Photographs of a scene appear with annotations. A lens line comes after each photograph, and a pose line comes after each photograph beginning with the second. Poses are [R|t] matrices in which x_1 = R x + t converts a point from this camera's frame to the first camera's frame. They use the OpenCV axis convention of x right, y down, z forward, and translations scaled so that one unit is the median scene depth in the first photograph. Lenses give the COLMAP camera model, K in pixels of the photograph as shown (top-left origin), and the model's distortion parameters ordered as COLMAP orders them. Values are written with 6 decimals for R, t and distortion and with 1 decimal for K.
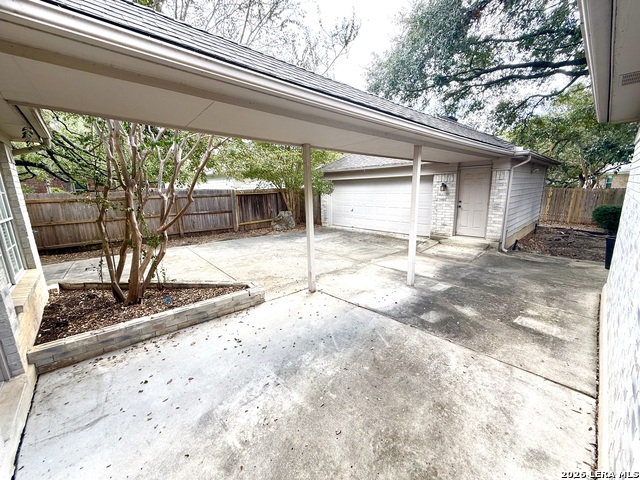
lens RADIAL K [[255.2, 0, 319.1], [0, 255.2, 239.6], [0, 0, 1]] dist [0.000323, -0.000247]
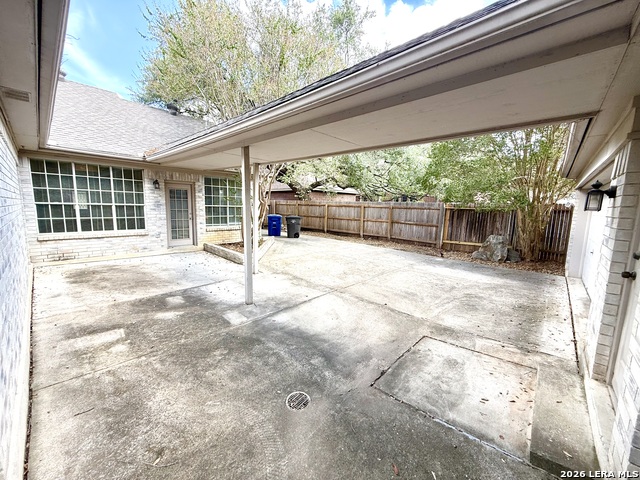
lens RADIAL K [[255.2, 0, 319.1], [0, 255.2, 239.6], [0, 0, 1]] dist [0.000323, -0.000247]
pose [[0.086472, 0.158432, -0.983576, 1.472617], [-0.224809, 0.964913, 0.135661, -0.251538], [0.970558, 0.209386, 0.119055, 1.318844]]
